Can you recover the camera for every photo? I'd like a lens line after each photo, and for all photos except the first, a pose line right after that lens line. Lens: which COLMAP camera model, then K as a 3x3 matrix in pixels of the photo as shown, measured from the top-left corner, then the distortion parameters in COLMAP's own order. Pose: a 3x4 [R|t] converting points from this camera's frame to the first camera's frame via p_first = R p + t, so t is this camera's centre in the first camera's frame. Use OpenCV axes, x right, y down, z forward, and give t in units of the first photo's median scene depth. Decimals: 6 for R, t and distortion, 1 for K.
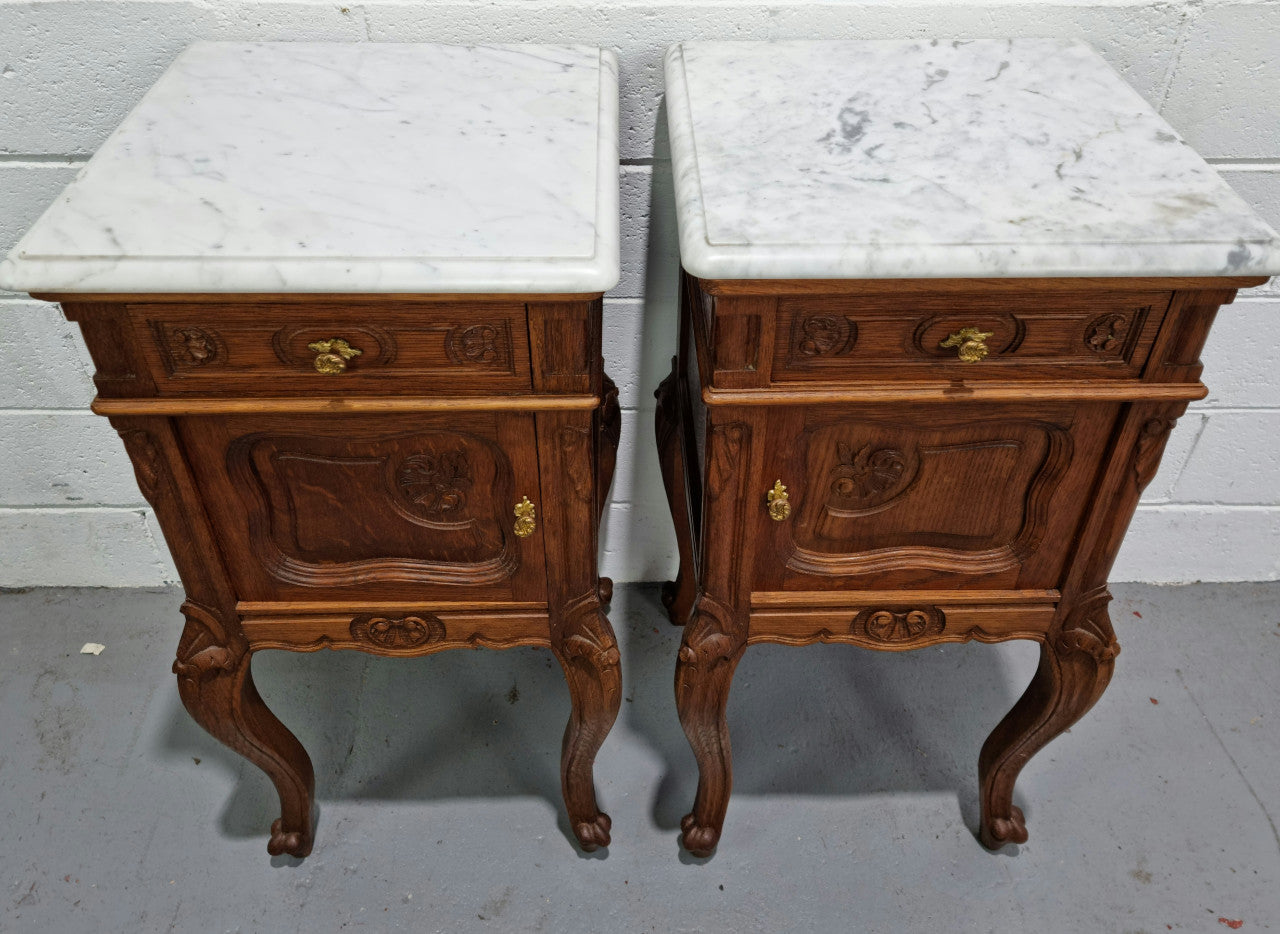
lens RADIAL K [[1076.9, 0, 640.0], [0, 1076.9, 467.0], [0, 0, 1]] dist [0.063281, -0.084956]
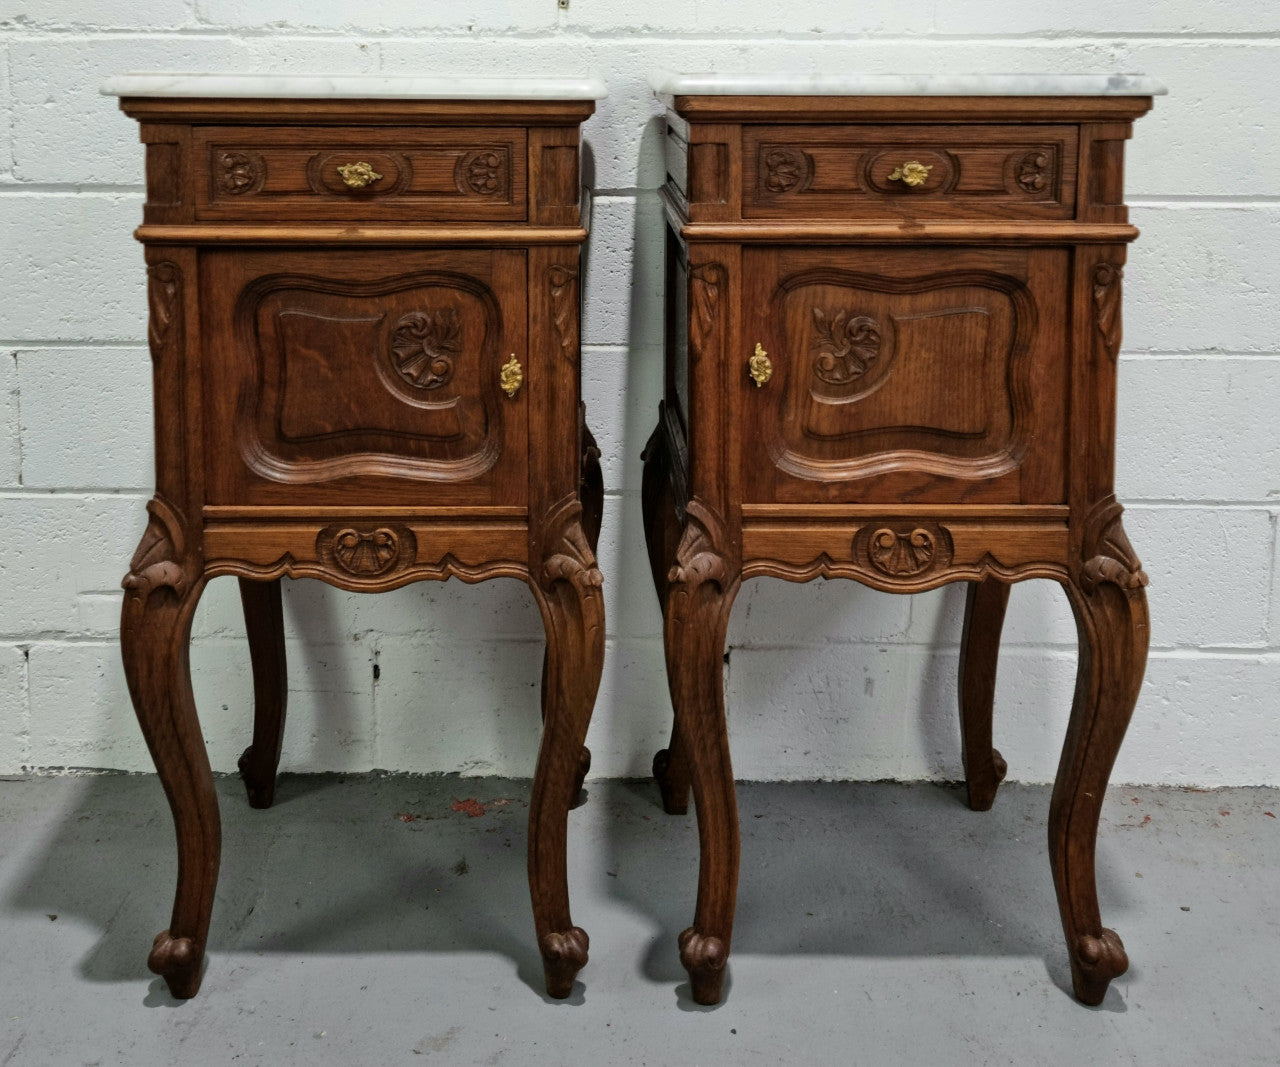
lens RADIAL K [[2060.6, 0, 603.0], [0, 2060.6, 532.9], [0, 0, 1]] dist [0.075231, -0.236003]
pose [[0.999948, -0.002436, -0.009952, -0.001264], [-0.003254, 0.845501, -0.533963, 1.203027], [0.009715, 0.533968, 0.845449, -0.565271]]
